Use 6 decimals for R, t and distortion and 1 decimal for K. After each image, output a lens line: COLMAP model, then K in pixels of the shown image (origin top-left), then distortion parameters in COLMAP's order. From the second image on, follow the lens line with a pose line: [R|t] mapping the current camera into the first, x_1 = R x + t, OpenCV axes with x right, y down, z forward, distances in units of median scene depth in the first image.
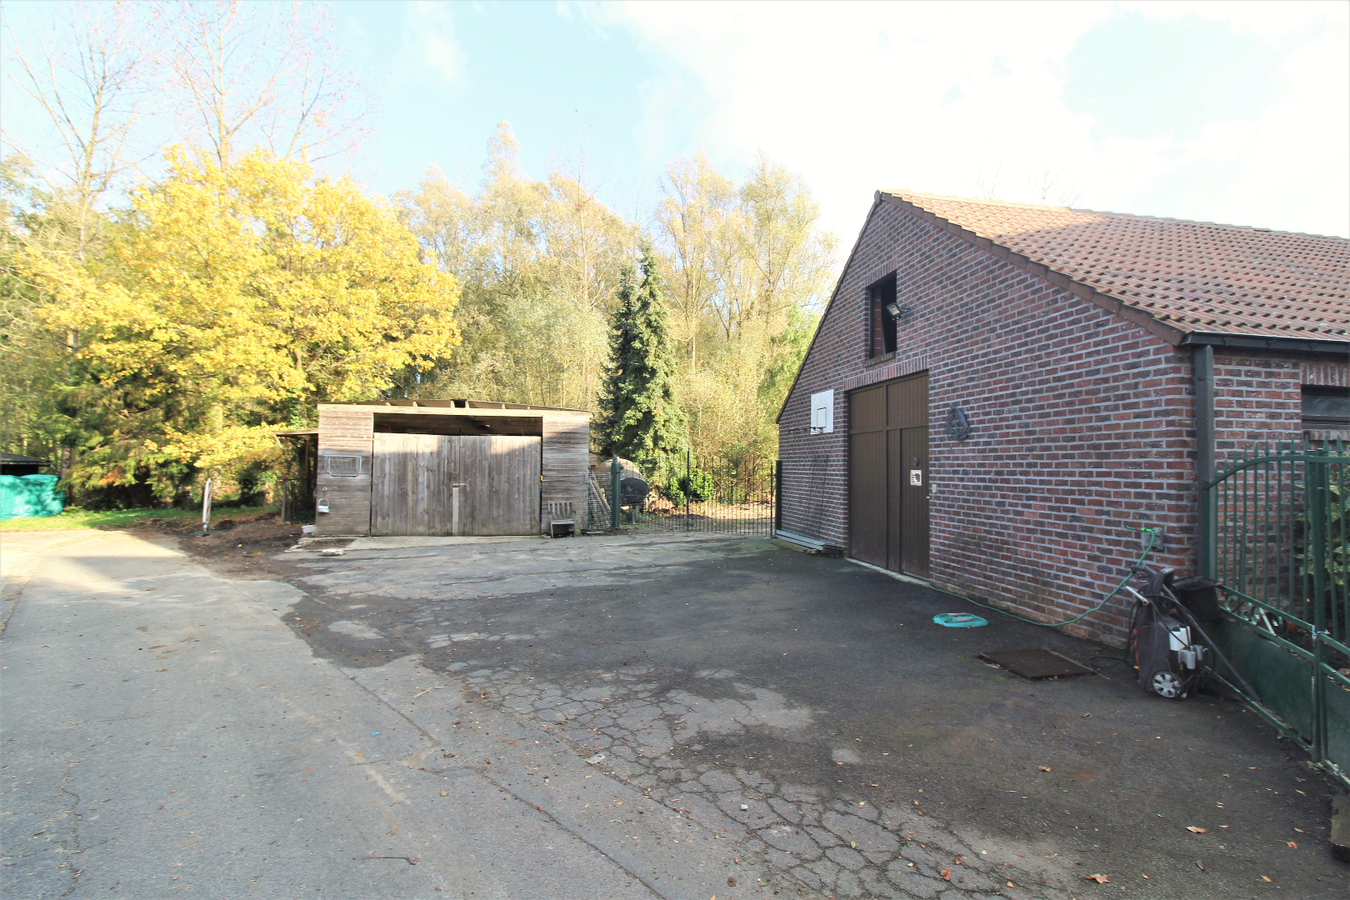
lens RADIAL K [[624.9, 0, 678.9], [0, 624.9, 440.4], [0, 0, 1]] dist [0.001479, -0.013942]
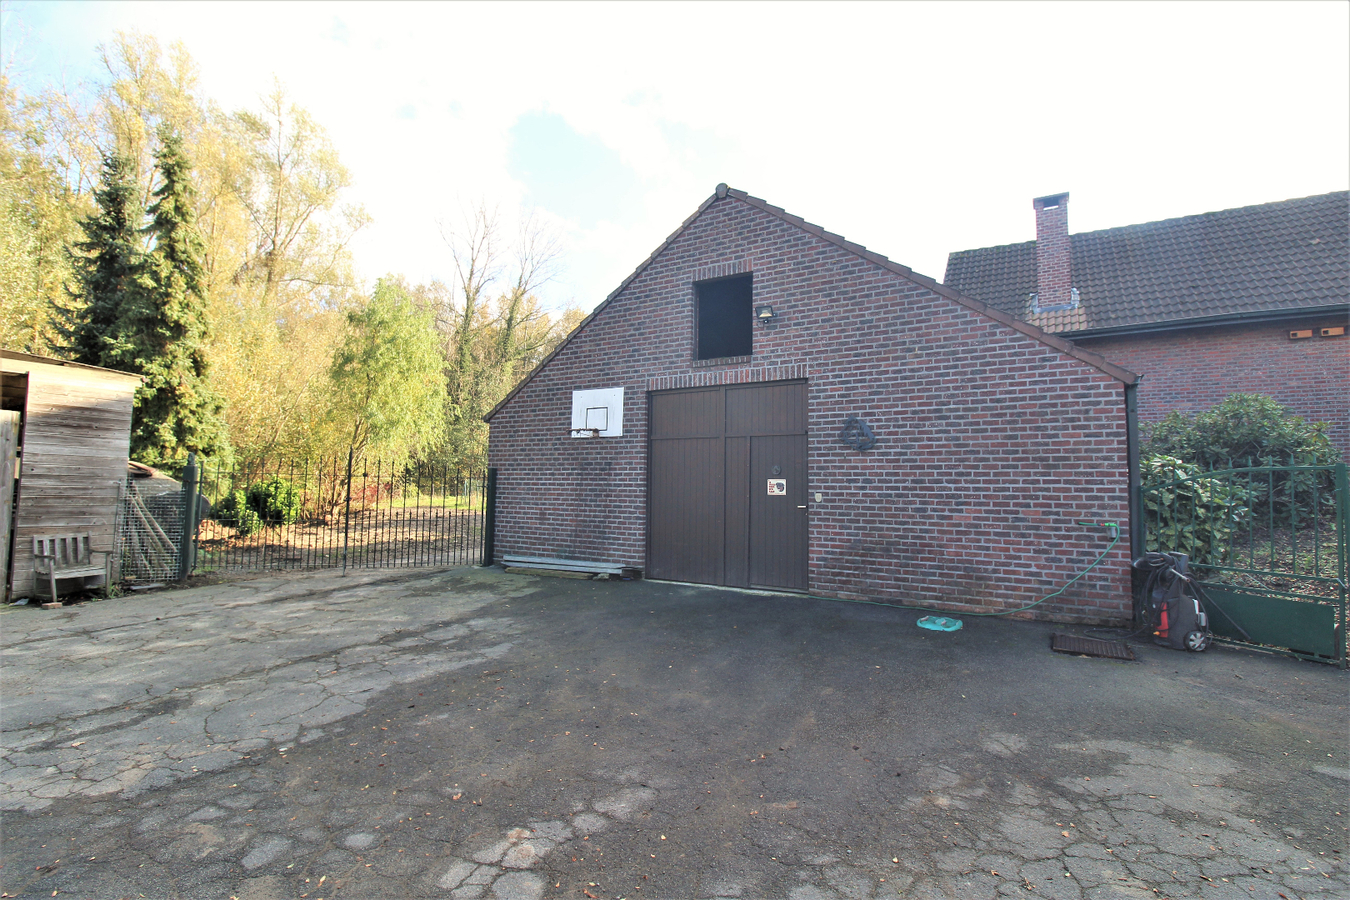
lens RADIAL K [[624.9, 0, 678.9], [0, 624.9, 440.4], [0, 0, 1]] dist [0.001479, -0.013942]
pose [[0.656129, 0.057418, 0.752461, -0.590695], [-0.038961, 0.998349, -0.042207, 0.043760], [-0.753642, -0.001624, 0.657283, 0.609211]]
